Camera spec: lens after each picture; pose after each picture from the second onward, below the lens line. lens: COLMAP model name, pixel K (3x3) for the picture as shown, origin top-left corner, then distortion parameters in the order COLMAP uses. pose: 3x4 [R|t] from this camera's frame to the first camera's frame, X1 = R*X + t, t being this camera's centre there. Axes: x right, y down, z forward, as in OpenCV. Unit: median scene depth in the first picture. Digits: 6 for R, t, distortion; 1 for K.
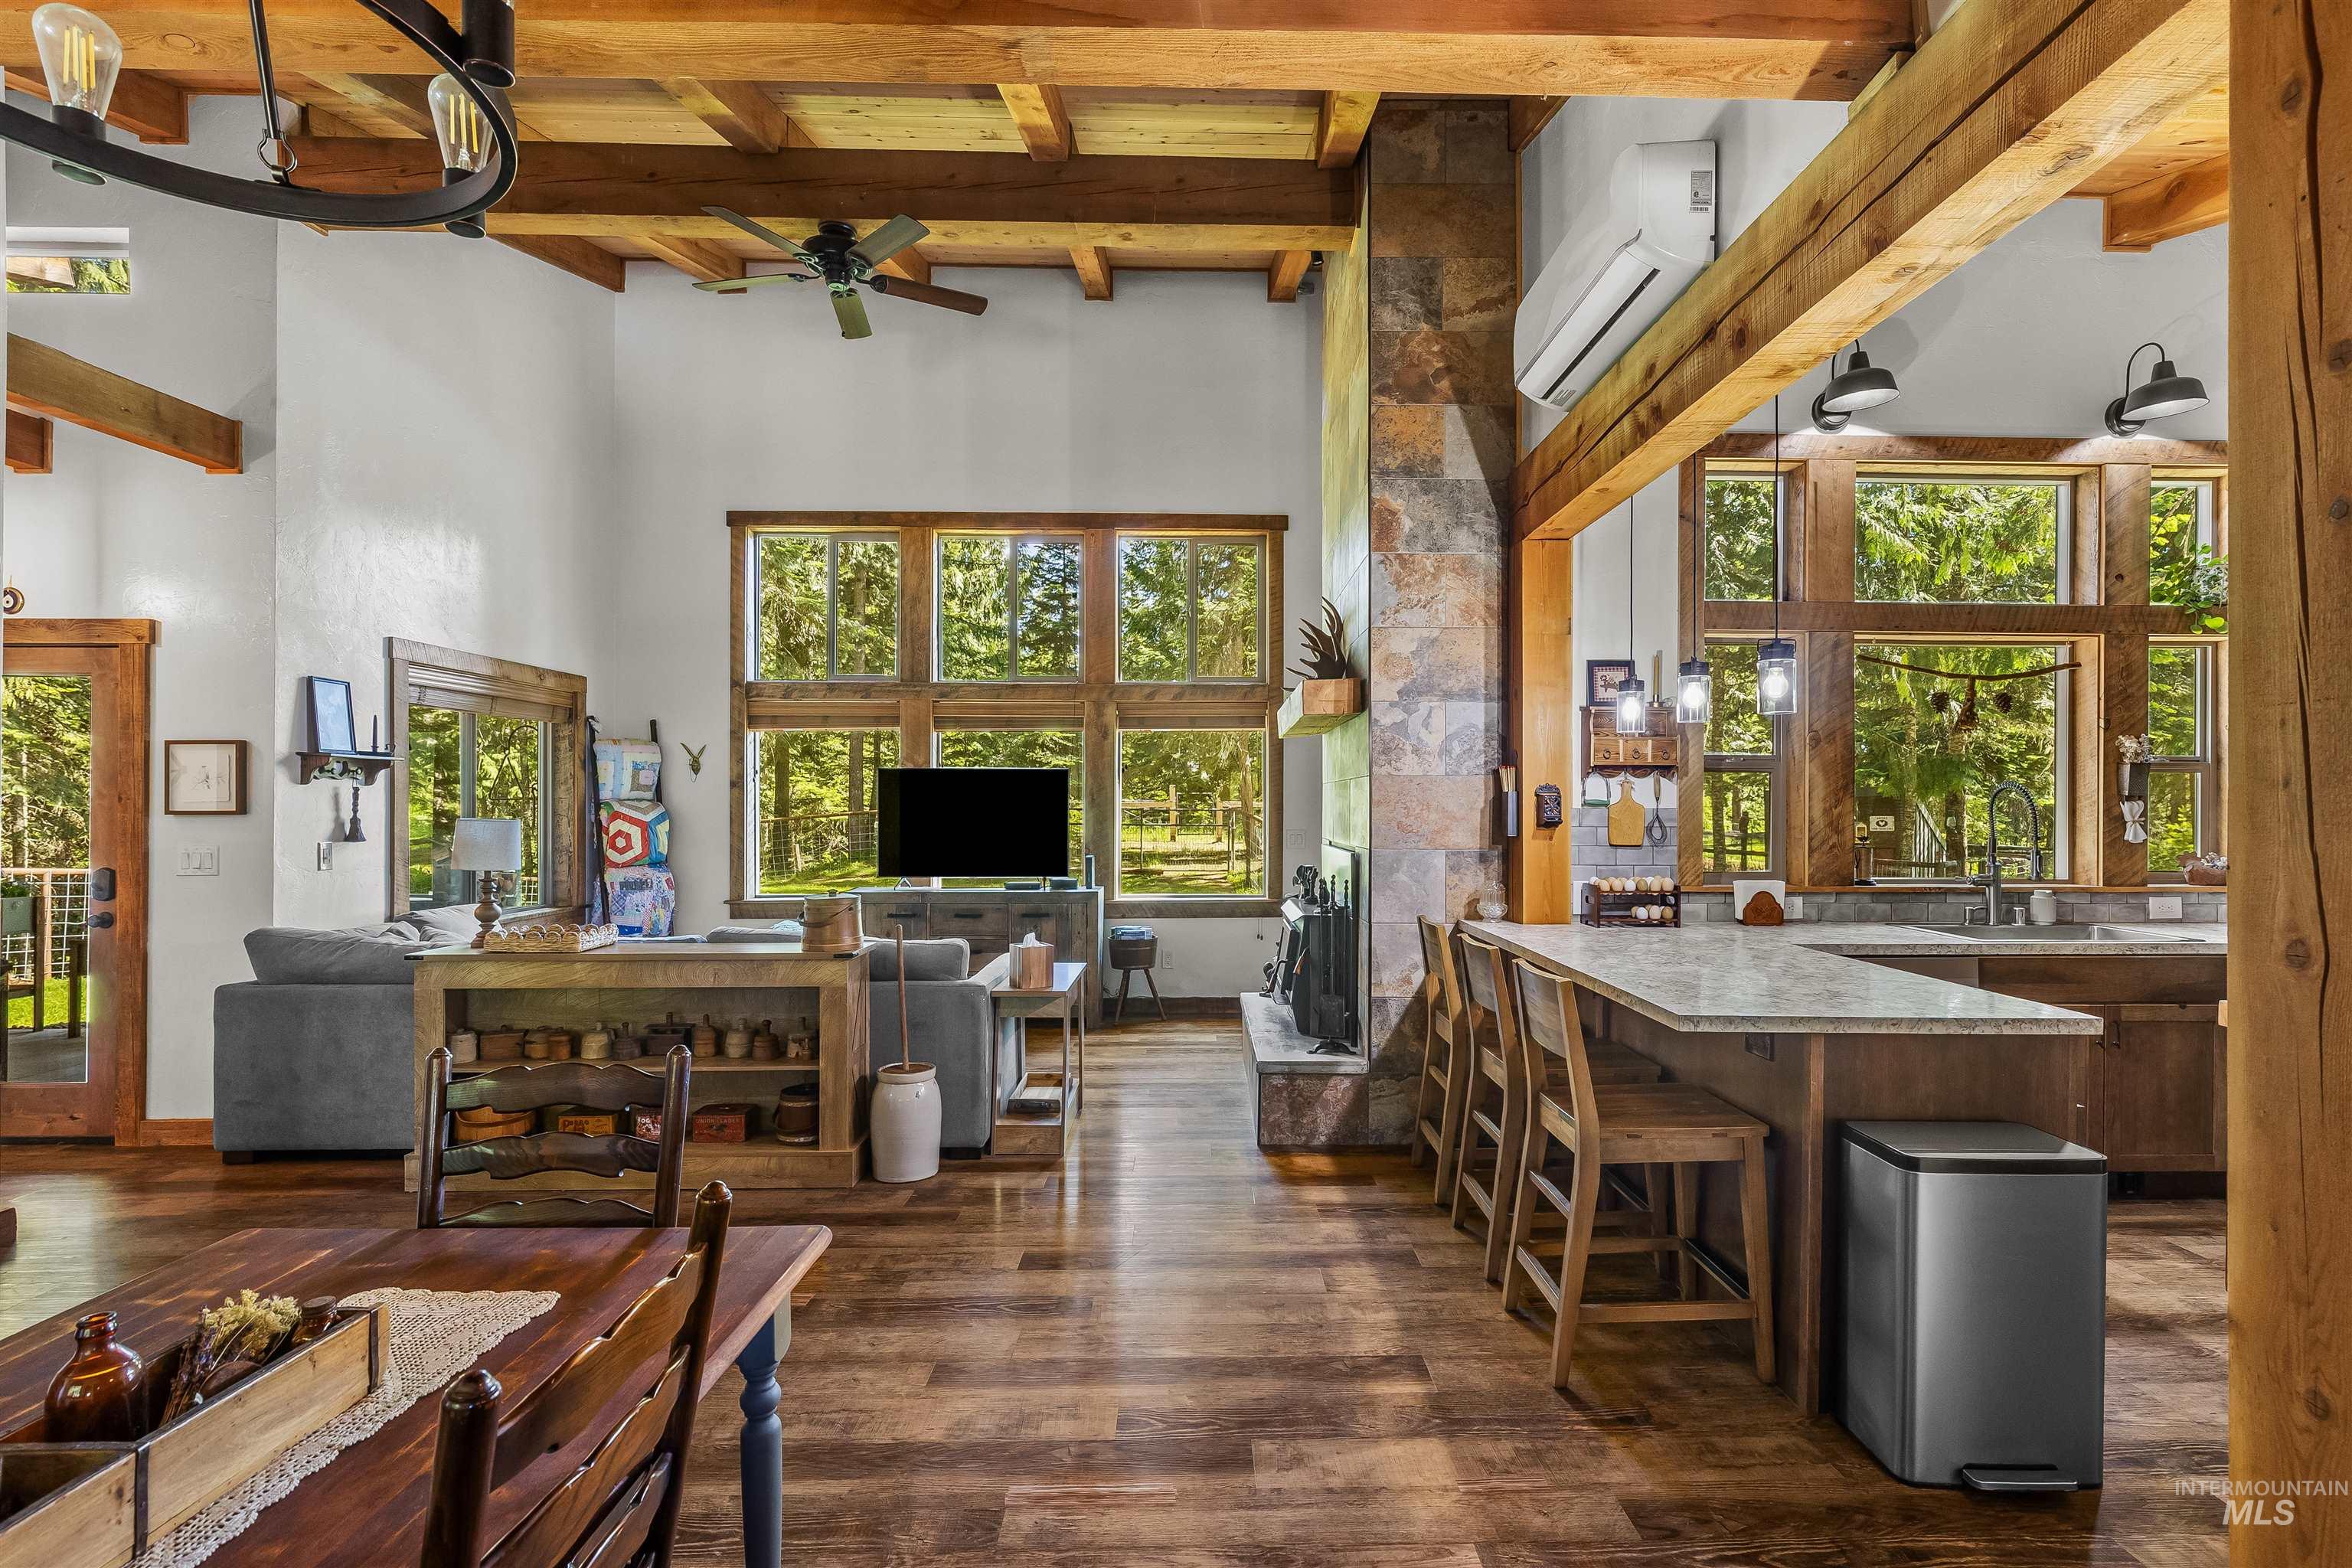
lens RADIAL K [[1118.2, 0, 1216.3], [0, 1118.2, 804.3], [0, 0, 1]] dist [-0.006085, 0.000633]
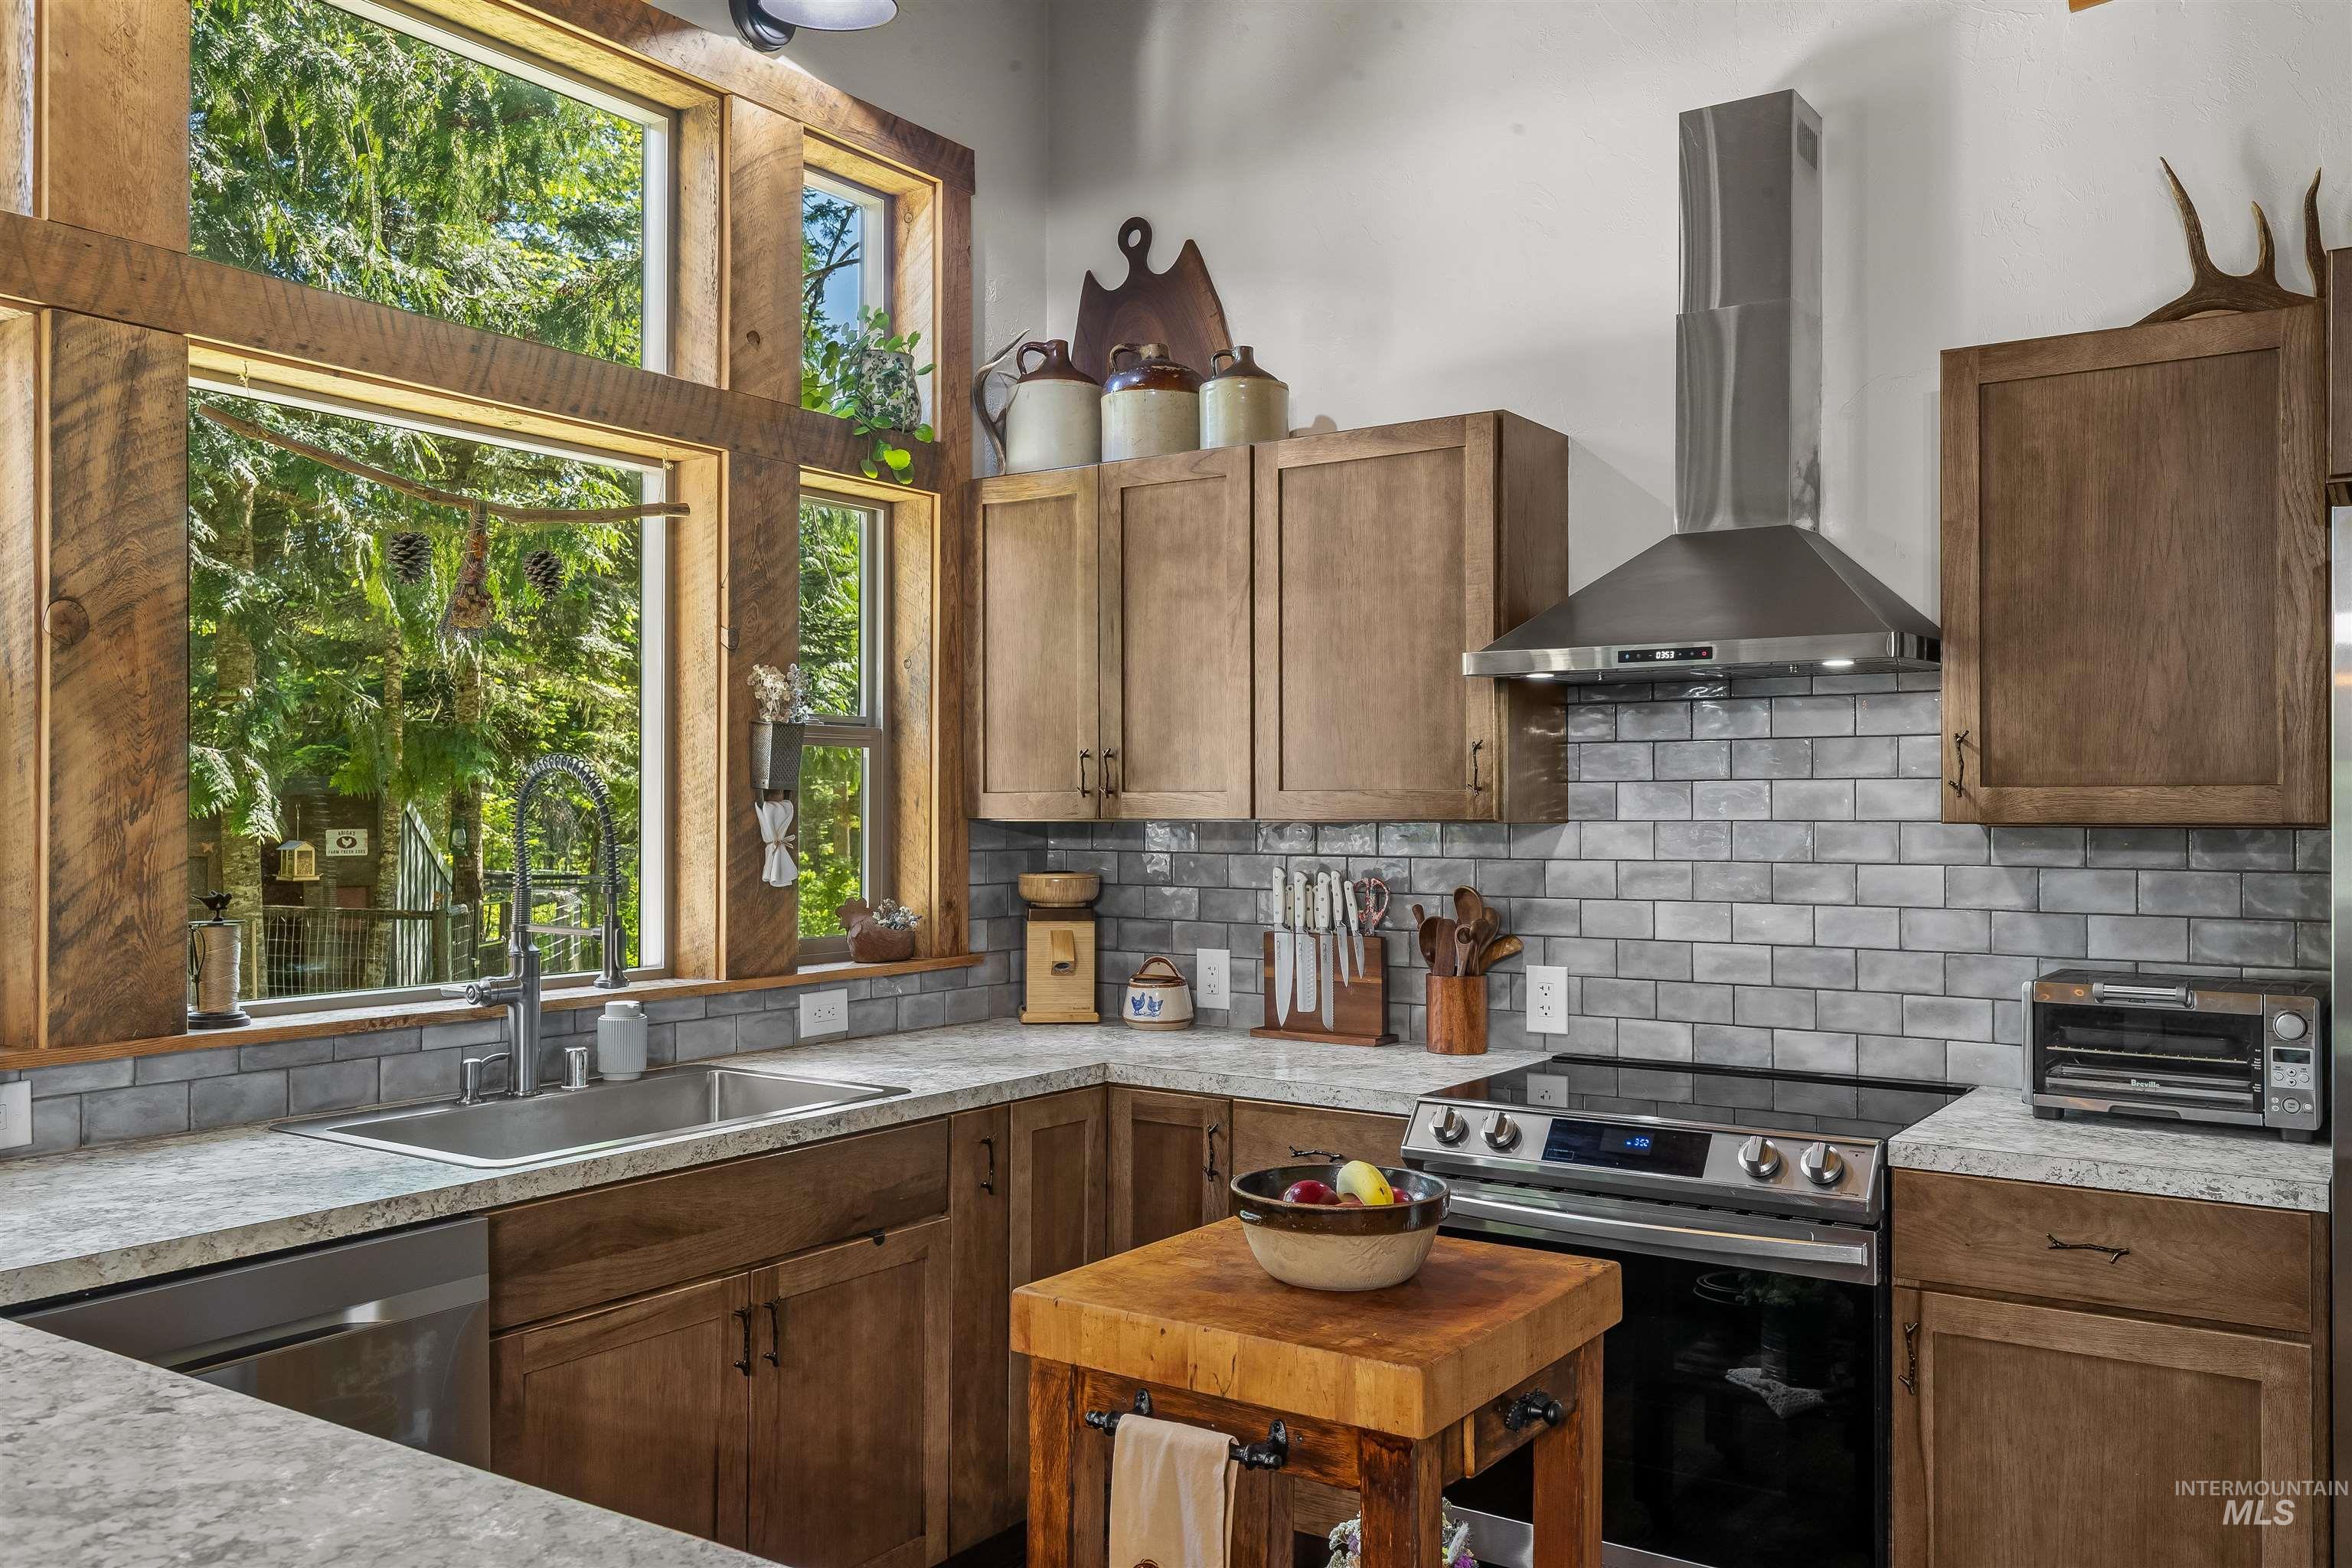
lens RADIAL K [[1868.0, 0, 1193.4], [0, 1868.0, 787.4], [0, 0, 1]] dist [0.015458, 0.002306]
pose [[0.578727, 0.006769, 0.815494, 0.256310], [0.002413, 0.999947, -0.010012, -0.000363], [-0.815518, 0.007762, 0.578680, 0.369543]]
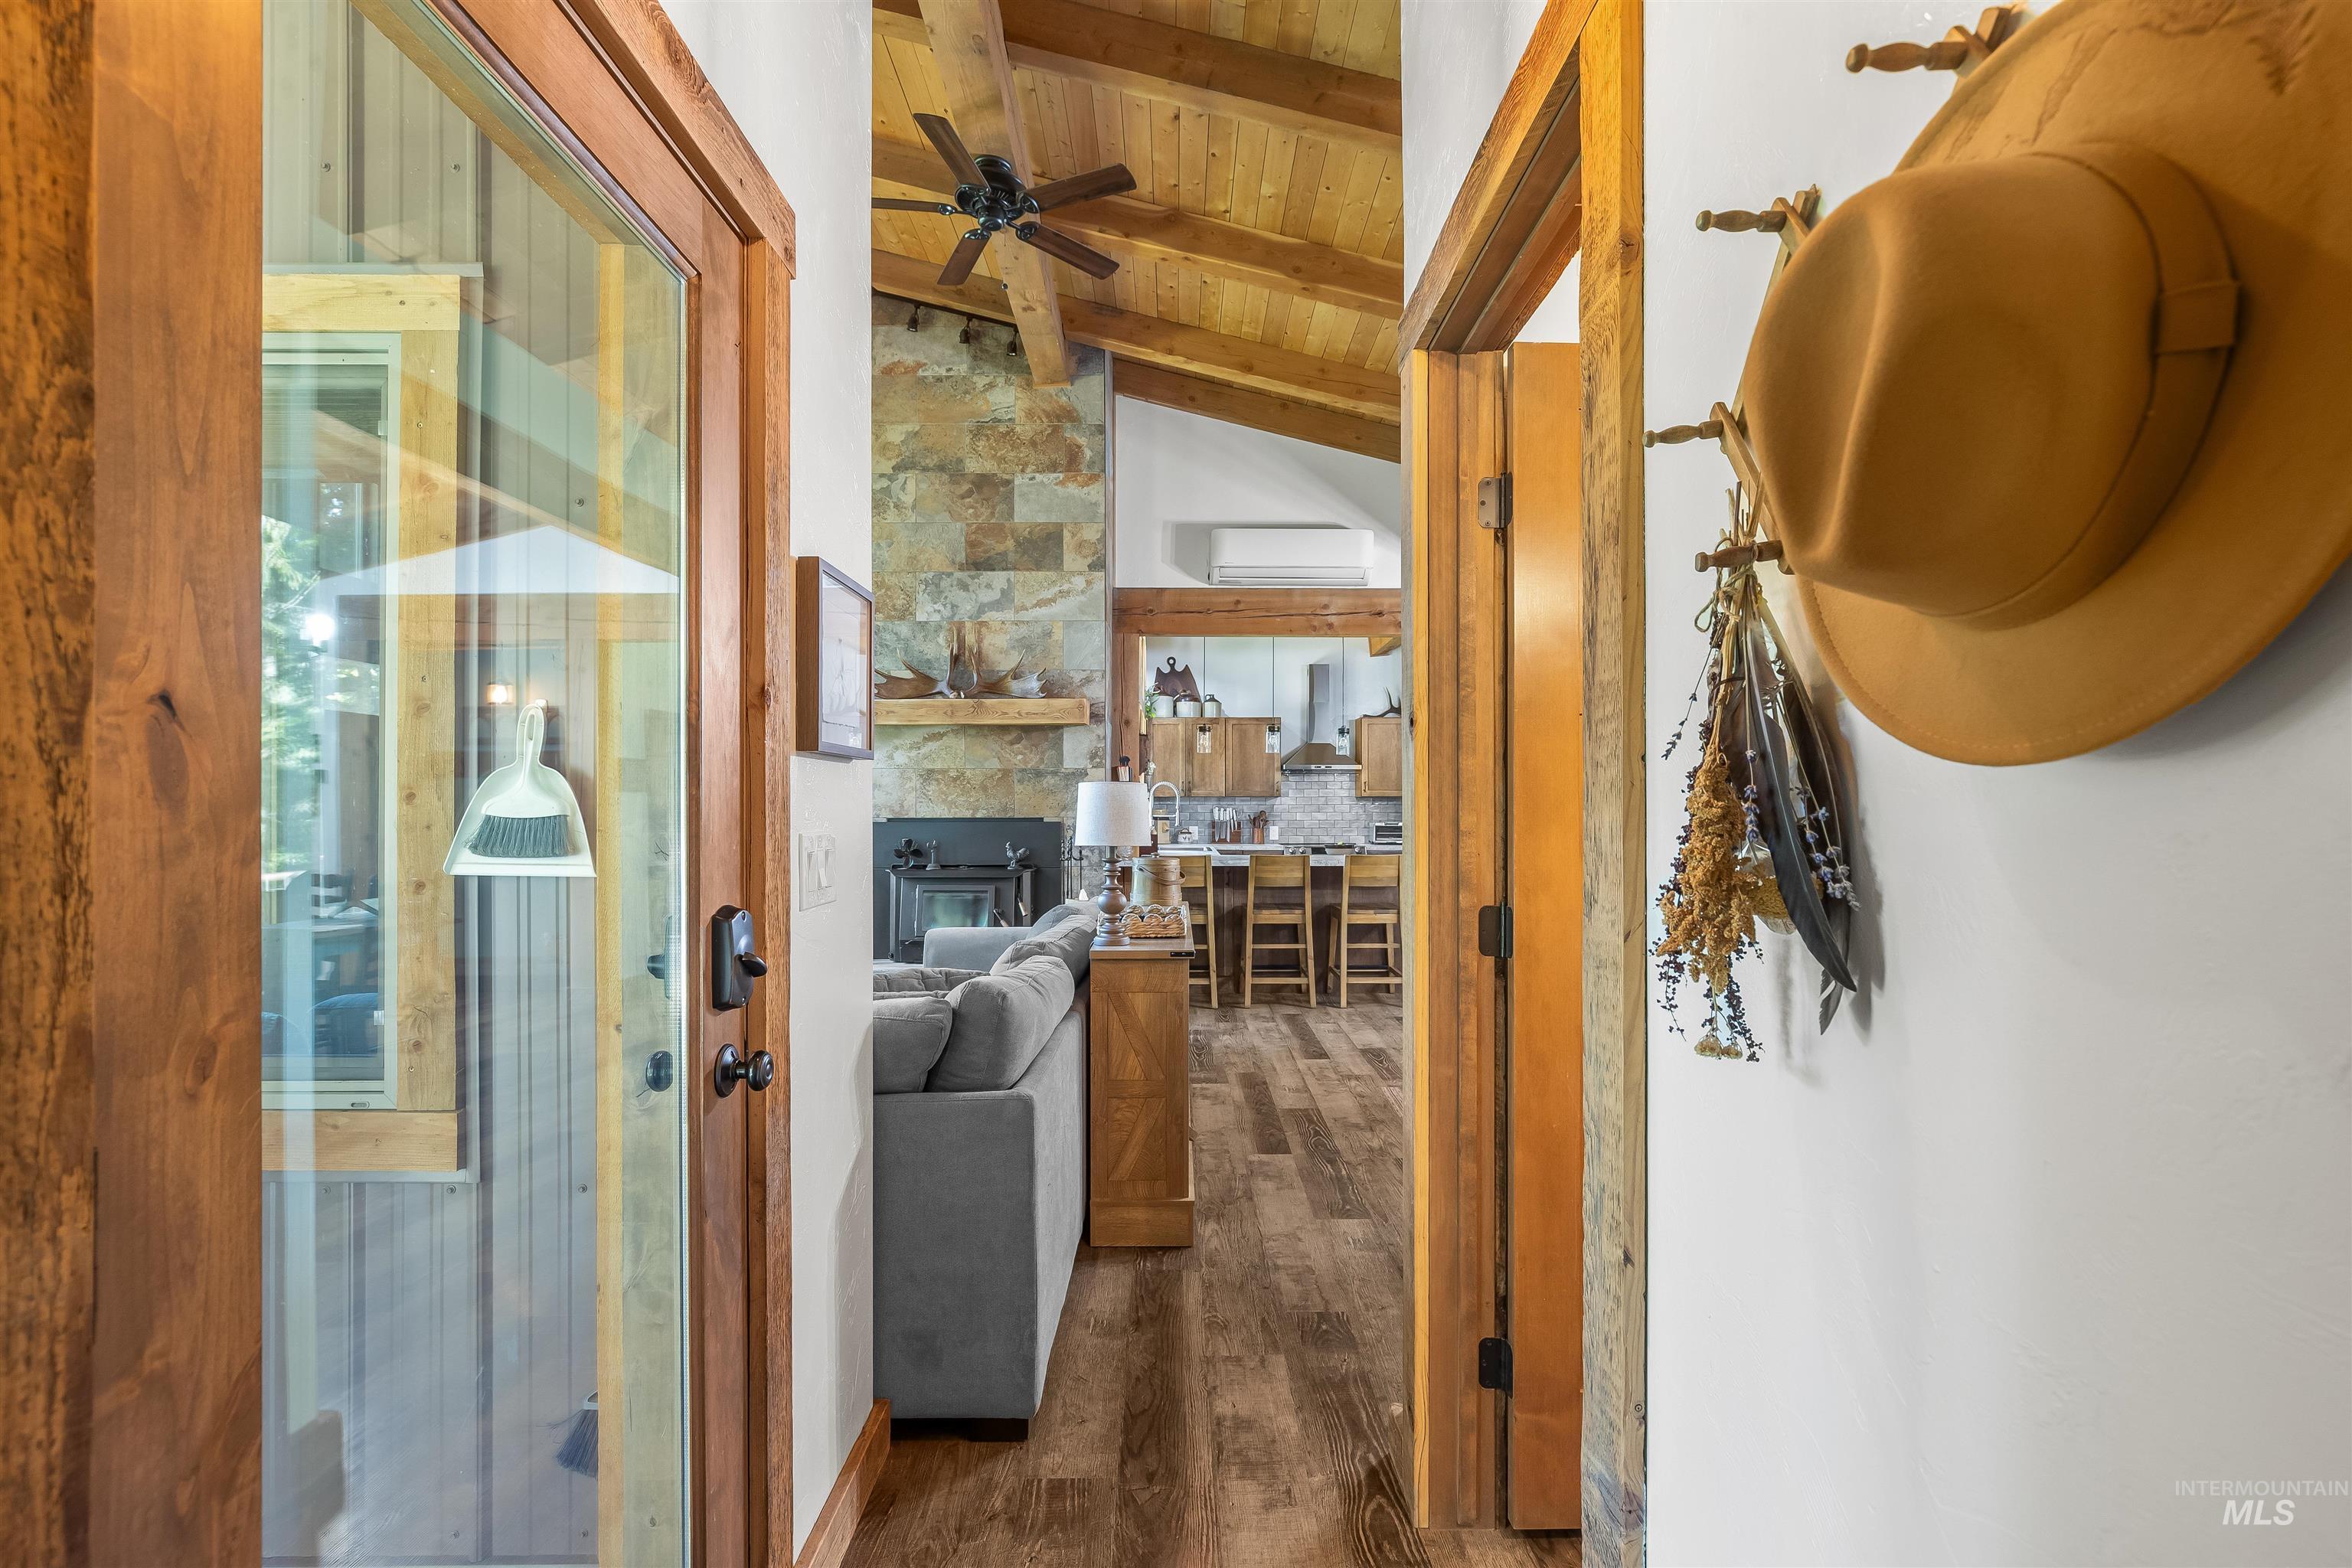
lens RADIAL K [[1071.4, 0, 1181.1], [0, 1071.4, 804.0], [0, 0, 1]] dist [-0.002578, 0.000114]
pose [[0.016343, 0.001798, 0.999865, -1.301377], [0.000097, 0.999998, -0.001800, 0.025421], [-0.999866, 0.000127, 0.016342, 0.873504]]
